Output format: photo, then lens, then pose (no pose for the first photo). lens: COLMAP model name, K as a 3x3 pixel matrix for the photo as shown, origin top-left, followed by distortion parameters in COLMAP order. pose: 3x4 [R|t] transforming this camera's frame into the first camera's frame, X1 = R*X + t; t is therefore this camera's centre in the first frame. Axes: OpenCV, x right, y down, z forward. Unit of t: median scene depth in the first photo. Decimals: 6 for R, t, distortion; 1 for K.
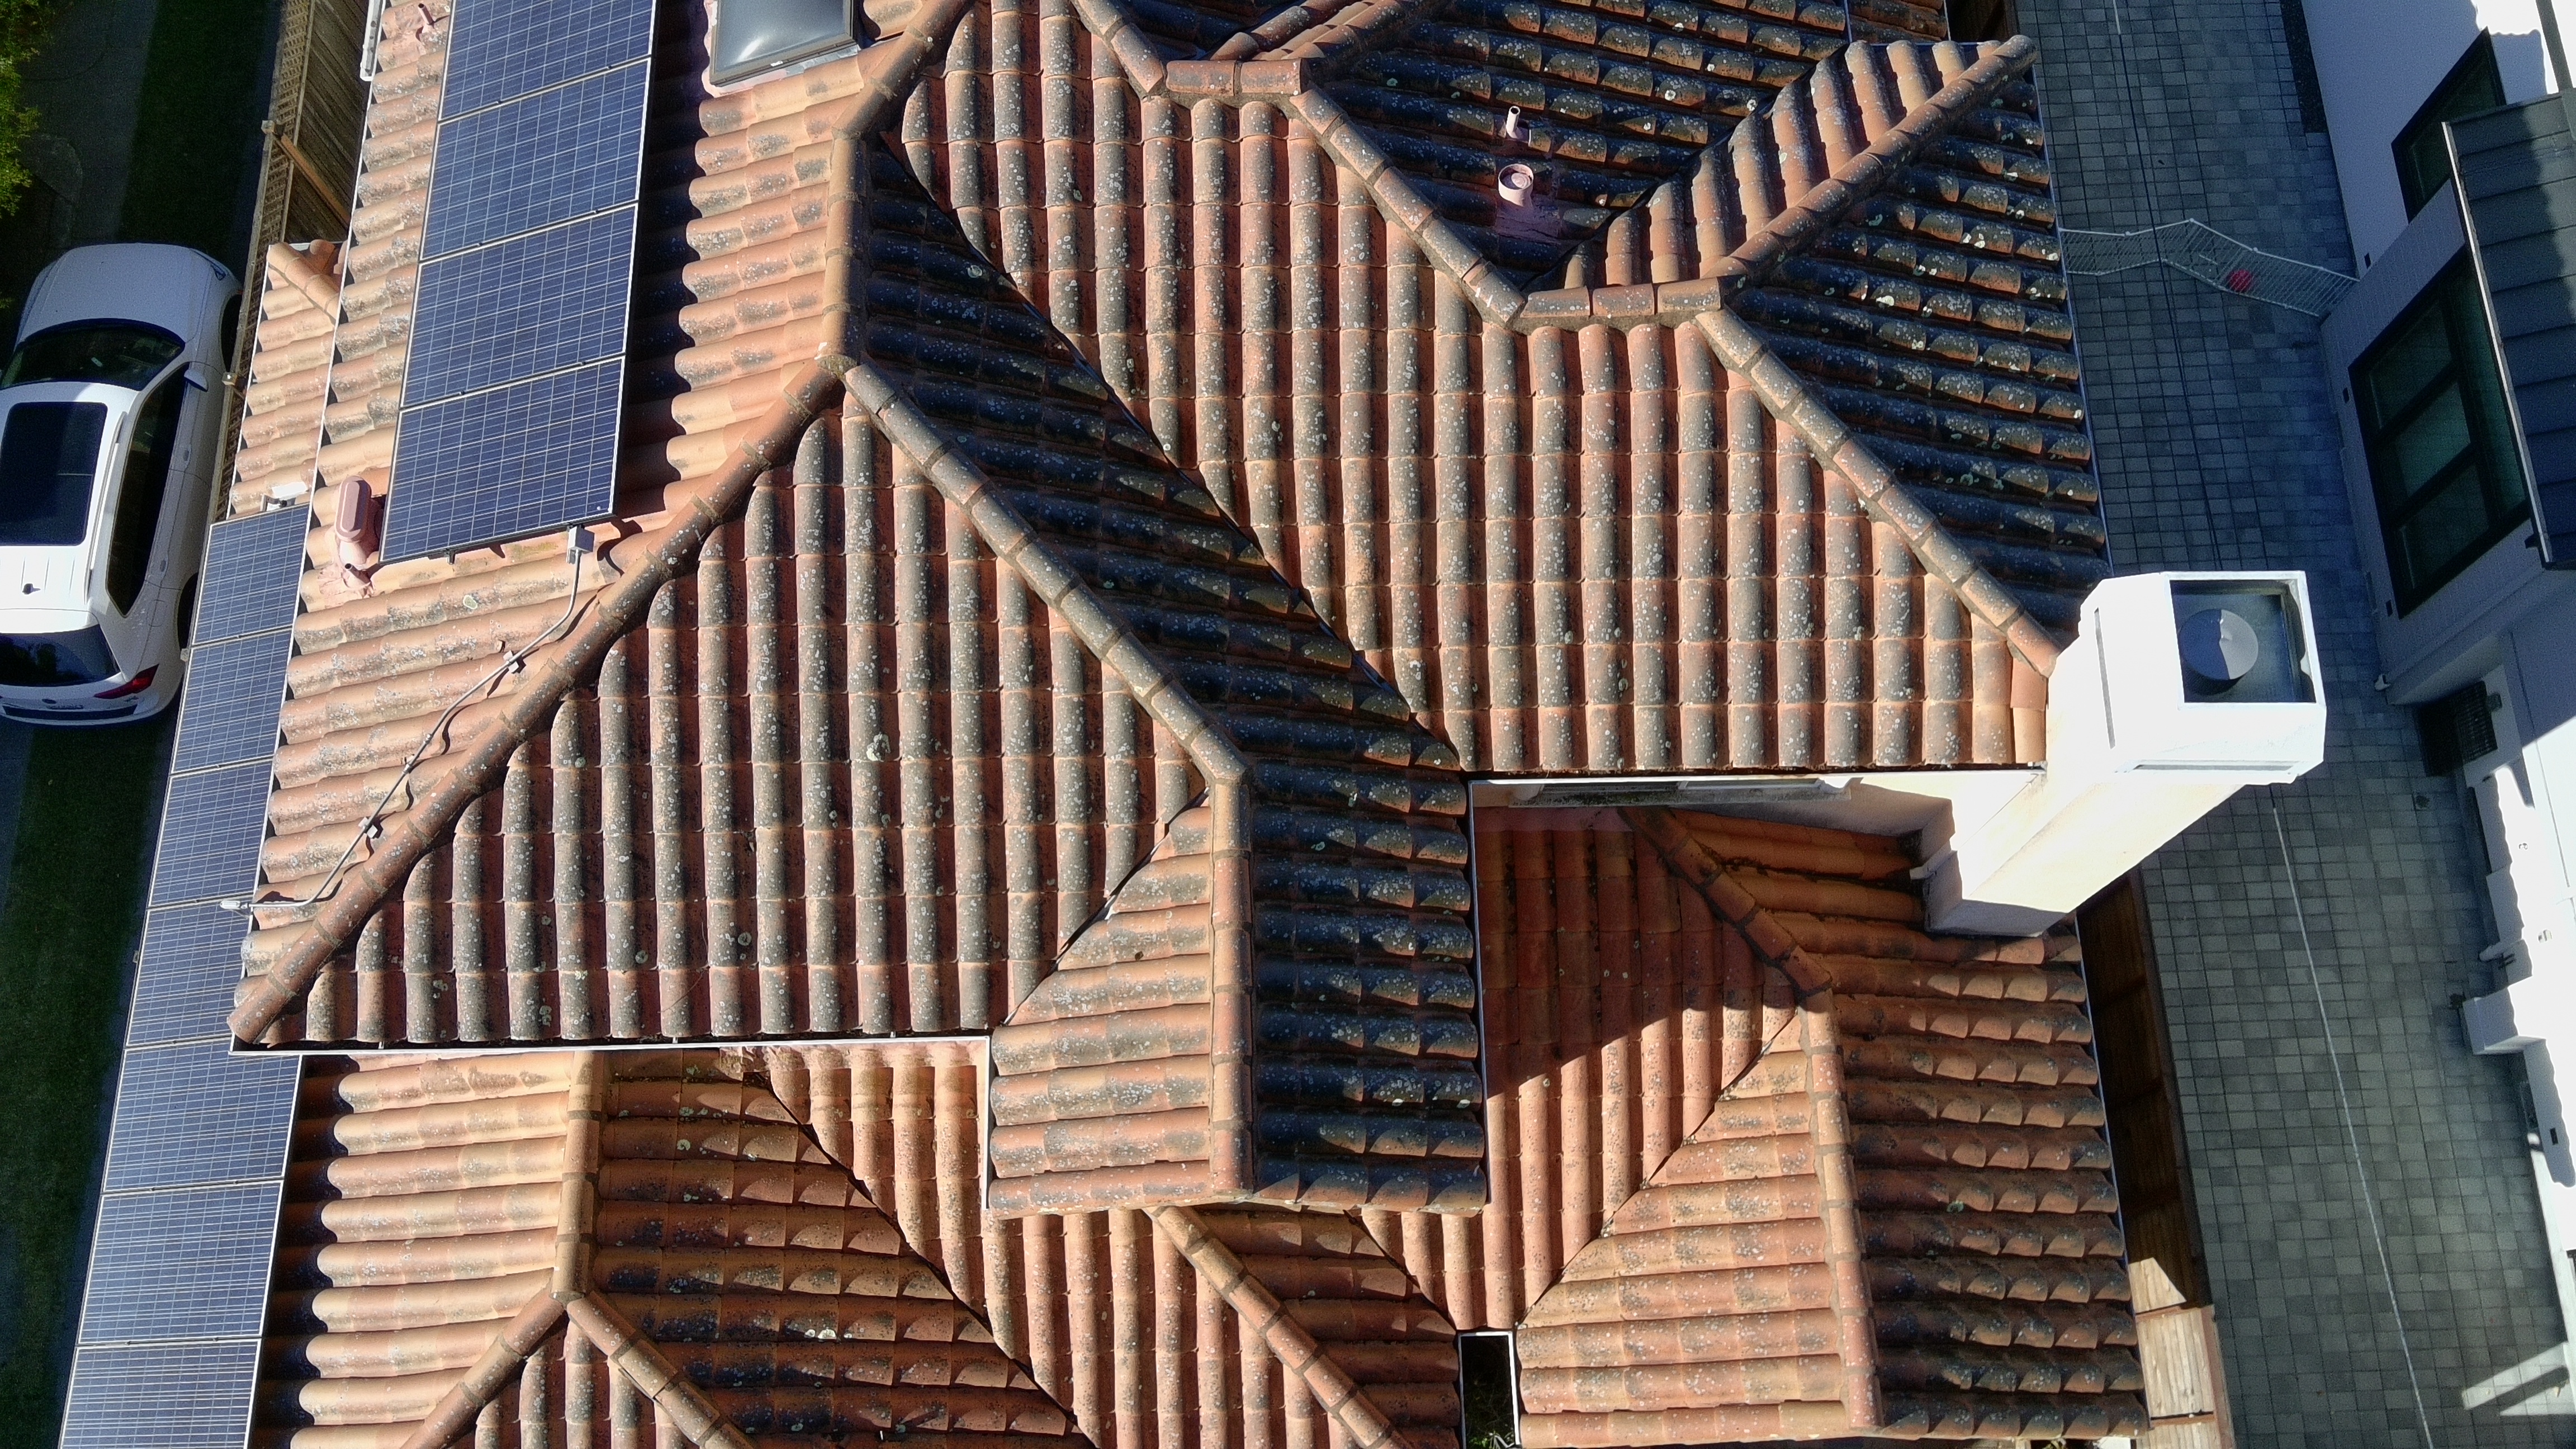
lens RADIAL K [[2136.0, 0, 1266.9], [0, 2136.0, 744.6], [0, 0, 1]] dist [0.118541, -0.198503]
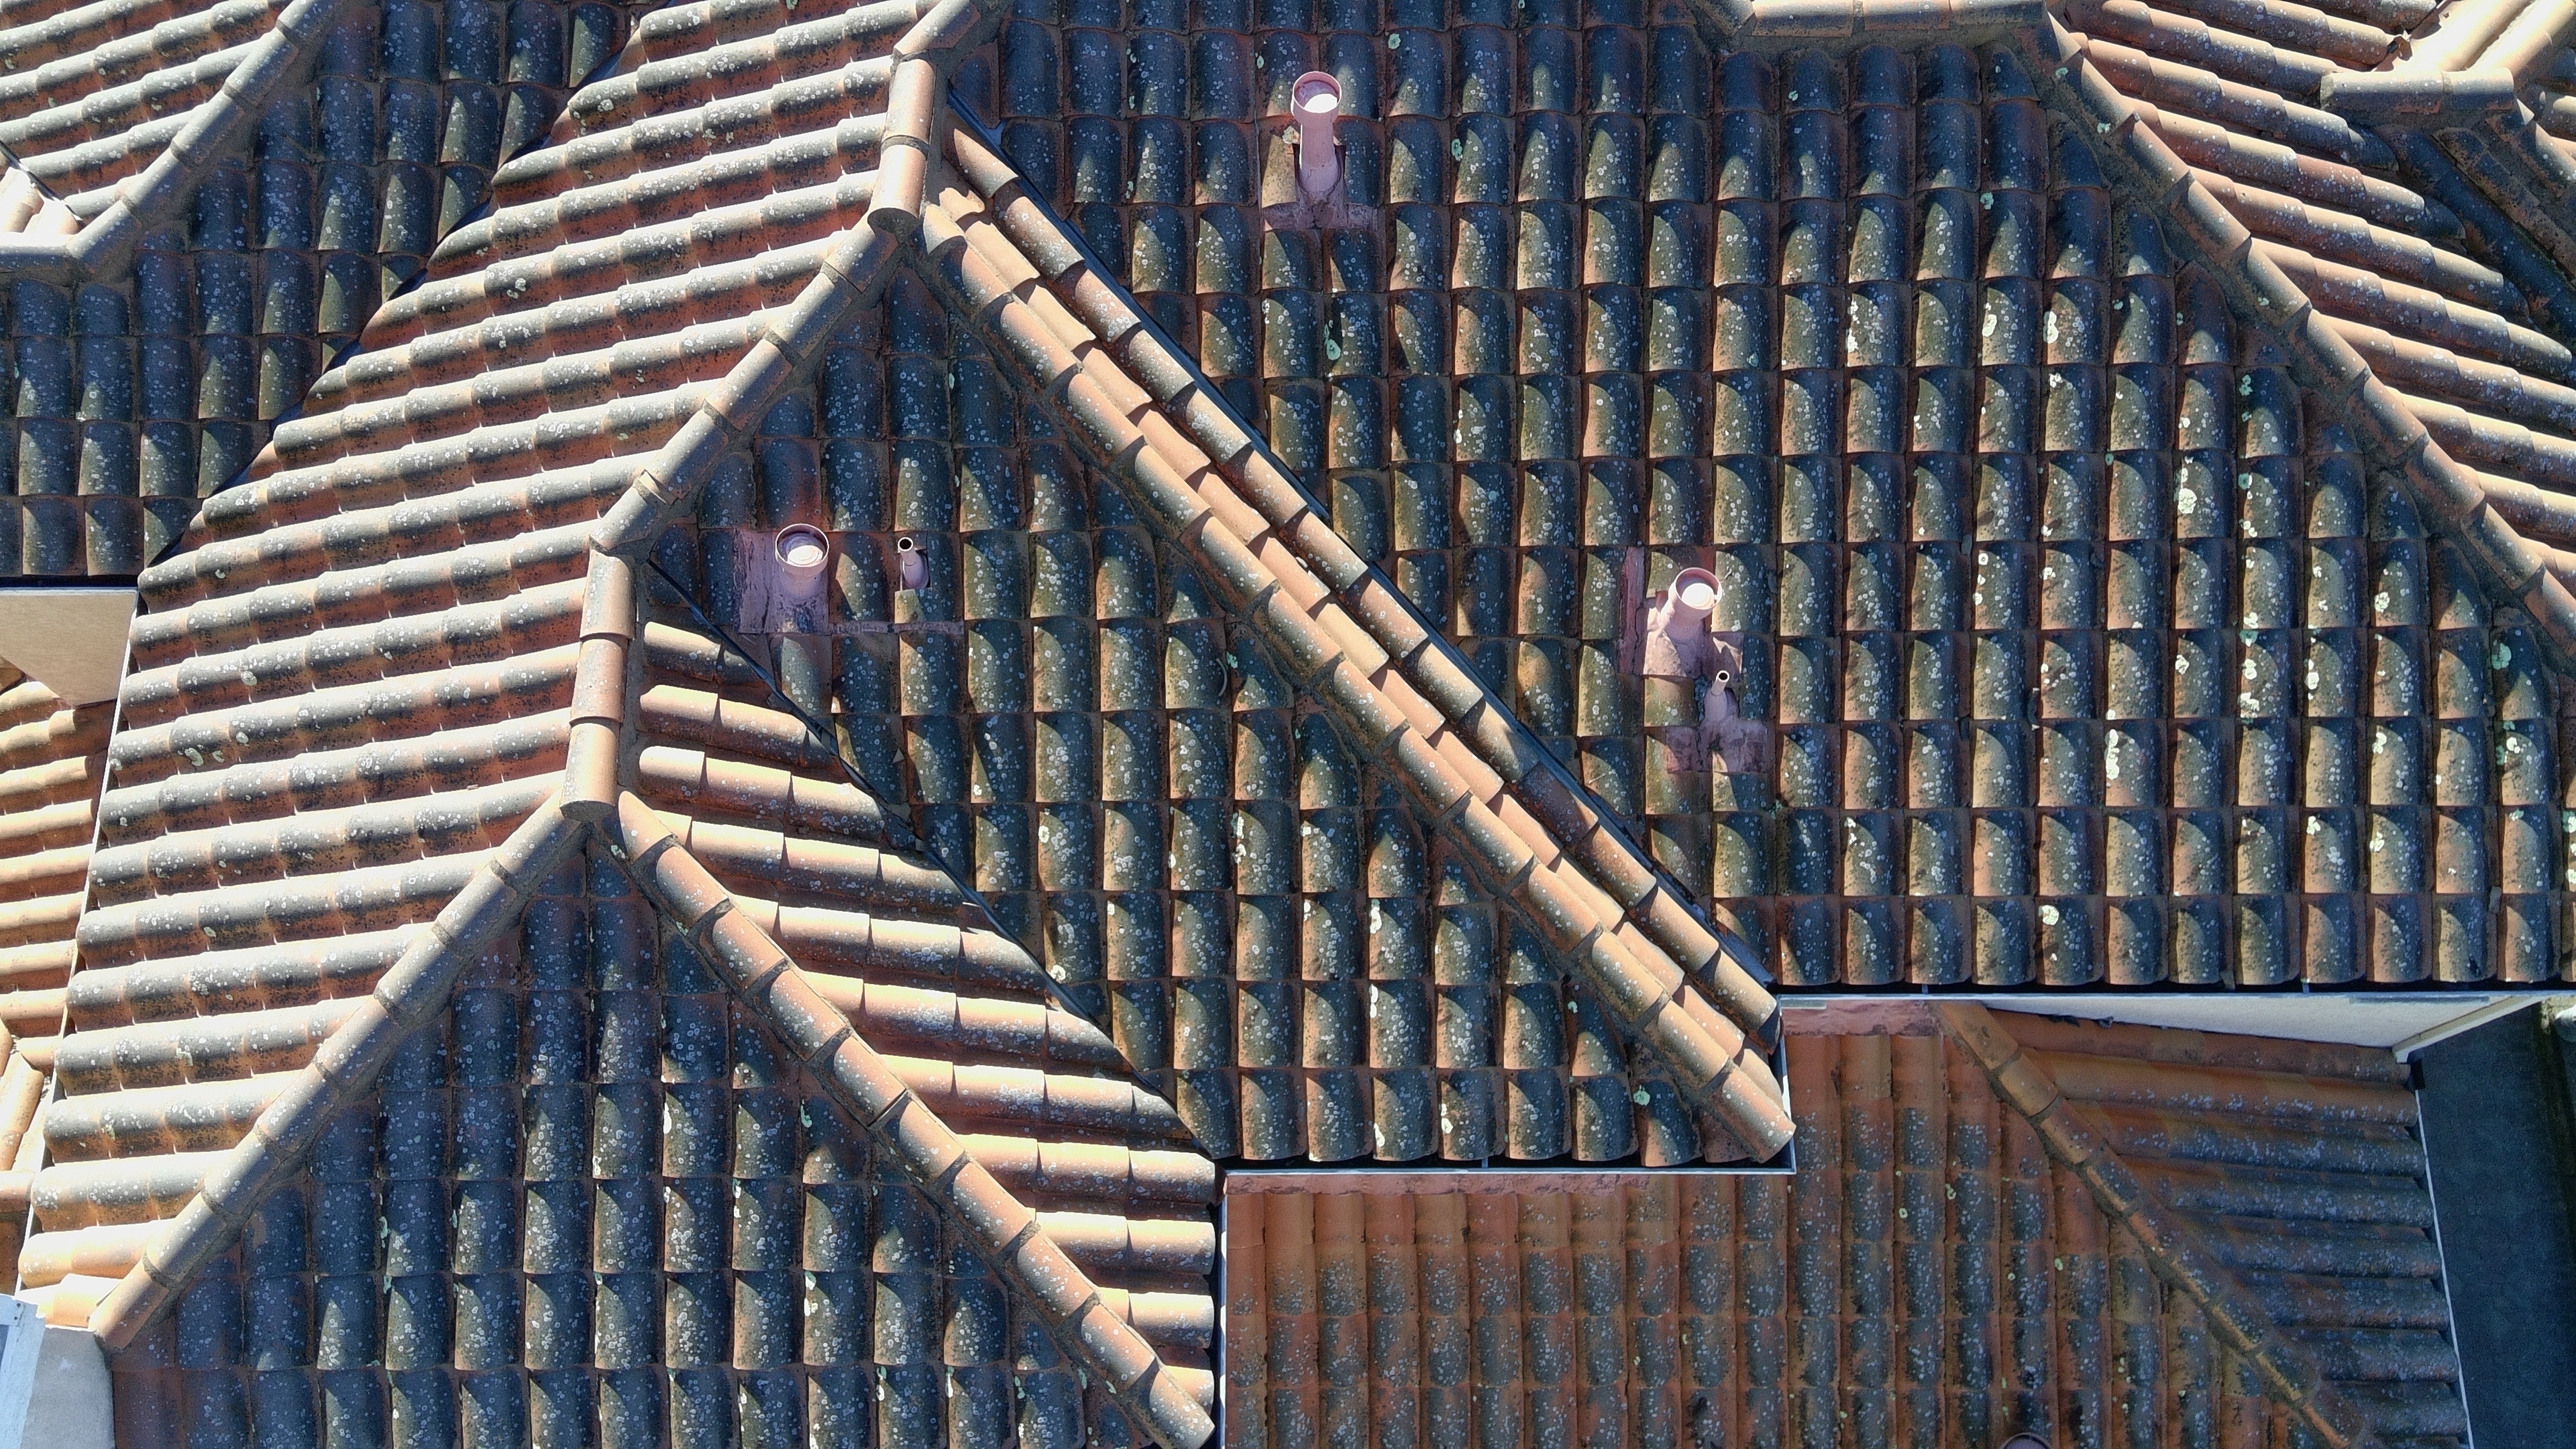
lens RADIAL K [[2136.0, 0, 1262.1], [0, 2136.0, 742.4], [0, 0, 1]] dist [0.118541, -0.198503]
pose [[-0.013583, 0.946817, -0.321486, 0.359912], [-0.941757, 0.095932, 0.322321, -0.562002], [0.336019, 0.307140, 0.890368, 0.397350]]
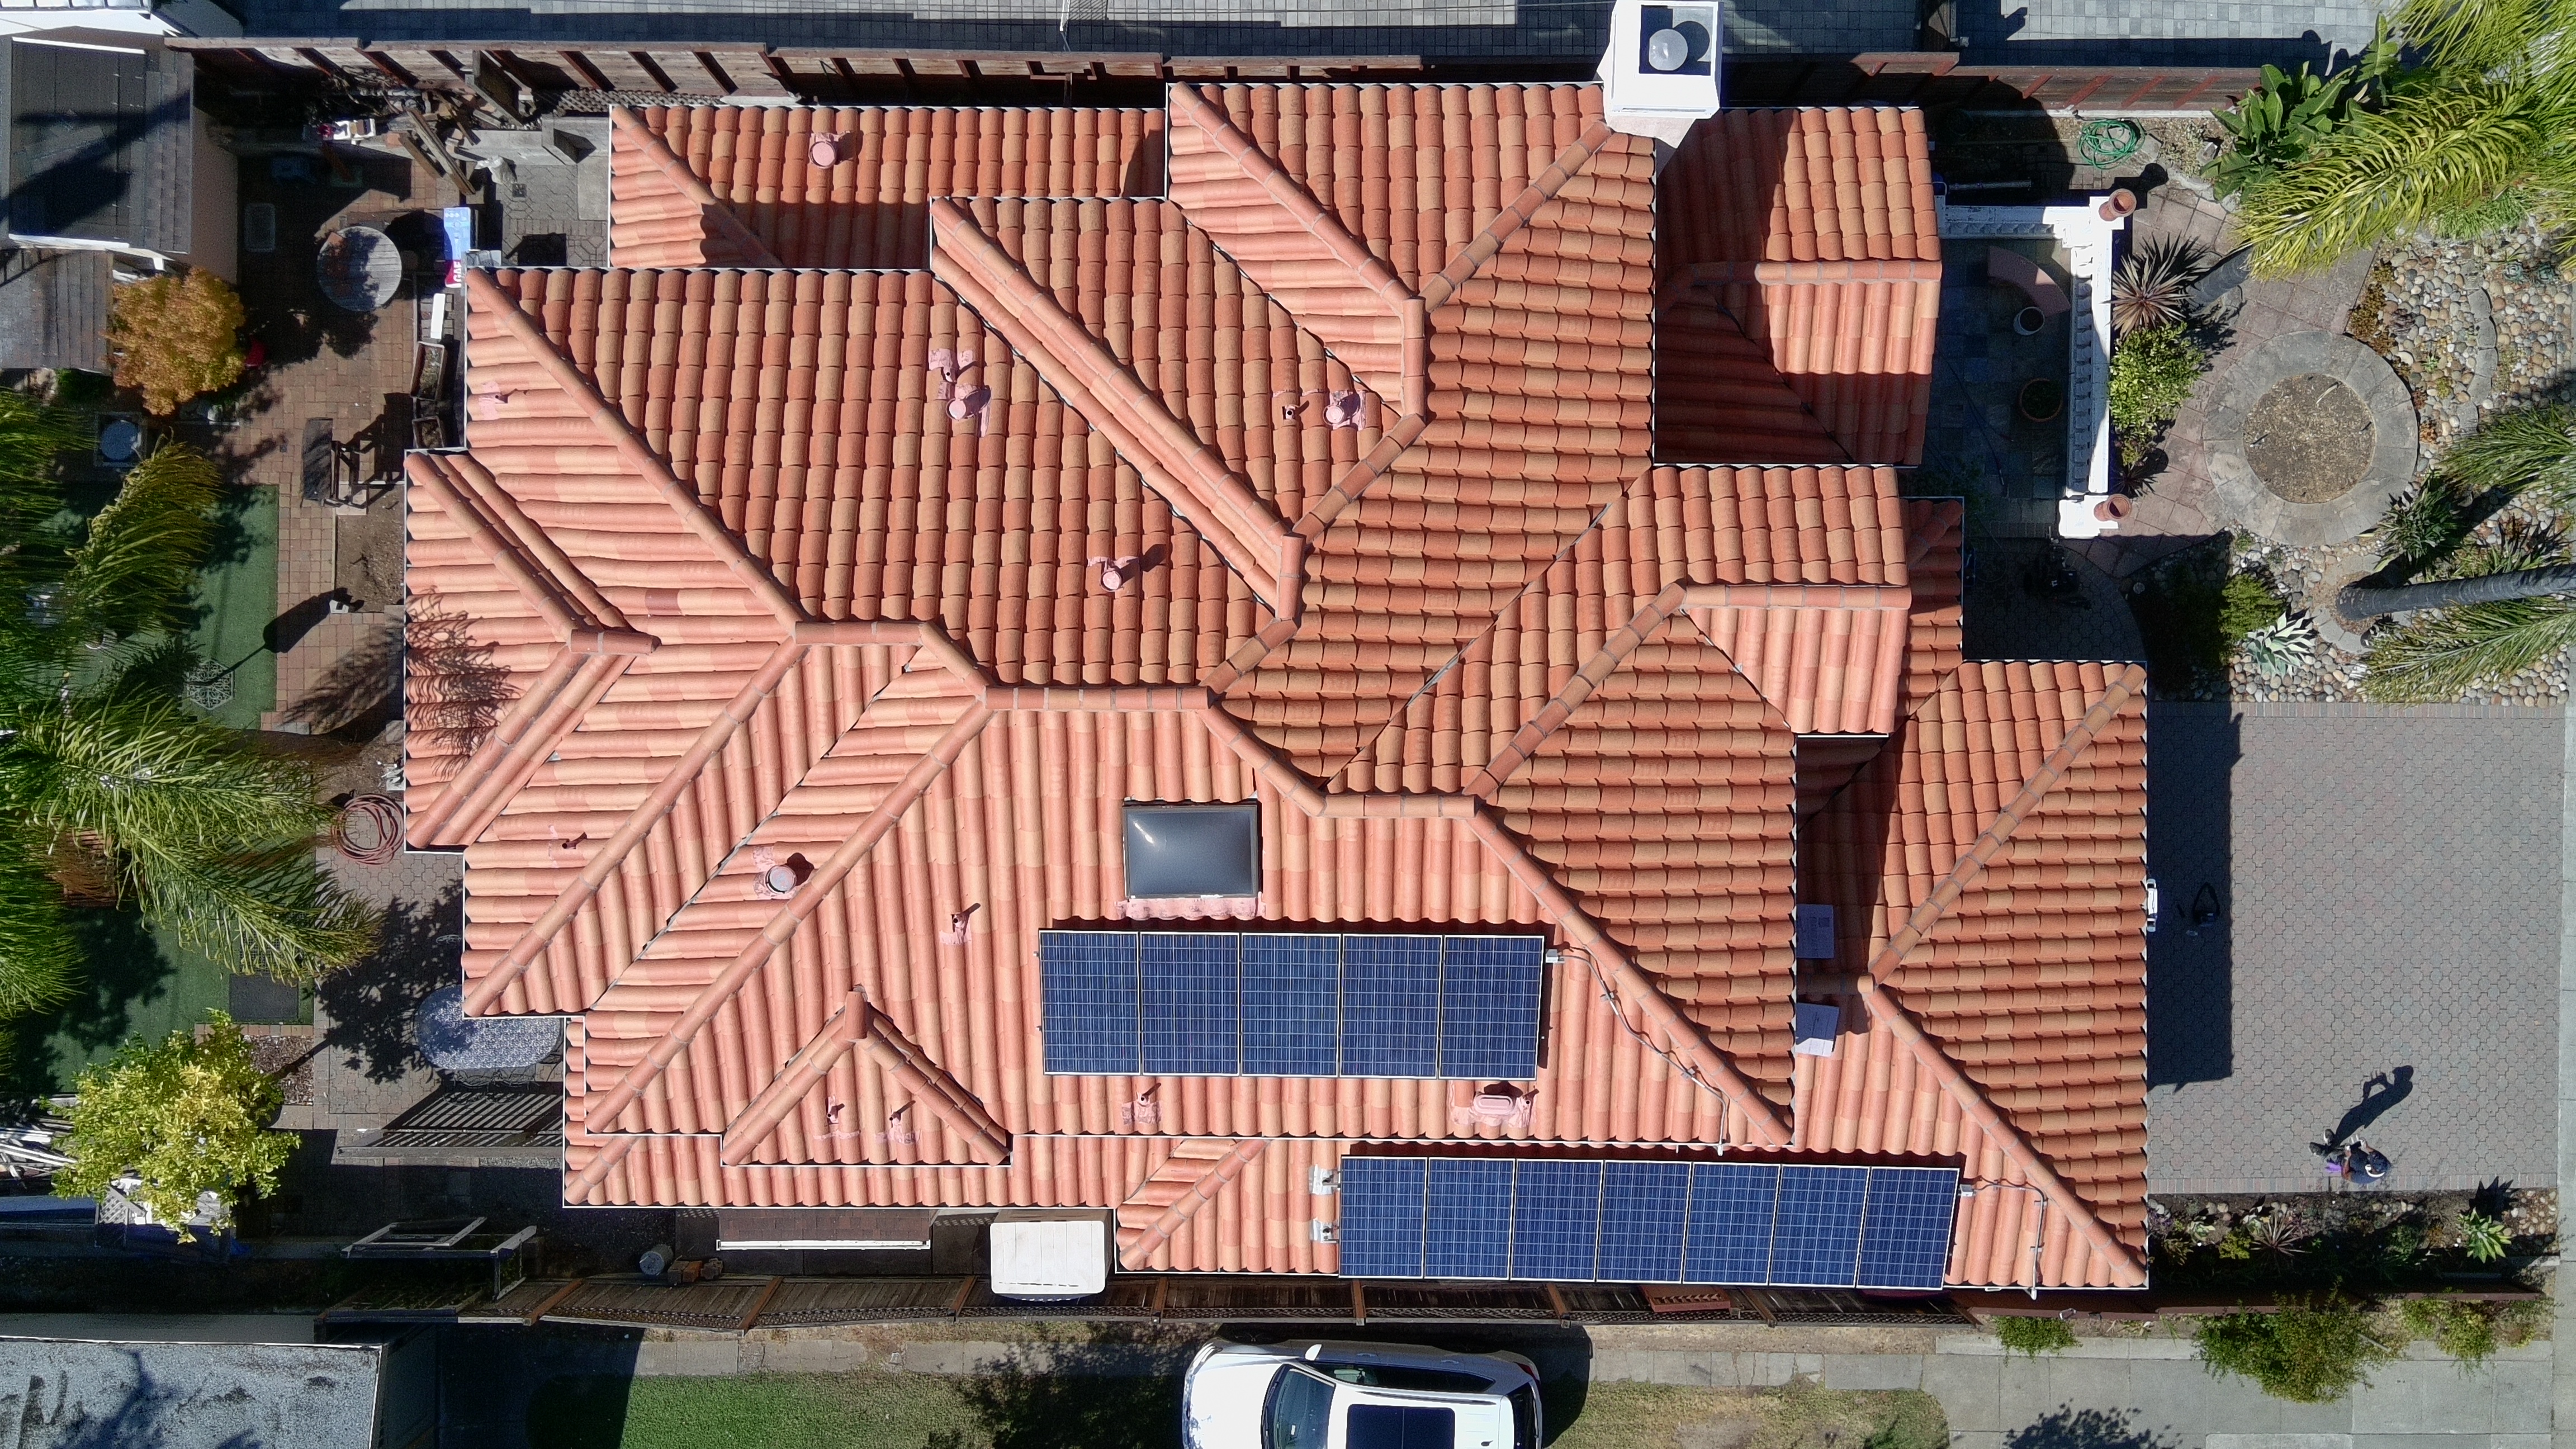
lens RADIAL K [[2130.4, 0, 1264.0], [0, 2130.4, 738.6], [0, 0, 1]] dist [0.106814, -0.154922]
pose [[0.022945, -0.999693, 0.009362, -0.137018], [0.946511, 0.024737, 0.321722, -0.757907], [-0.321854, 0.001479, 0.946788, -0.503460]]
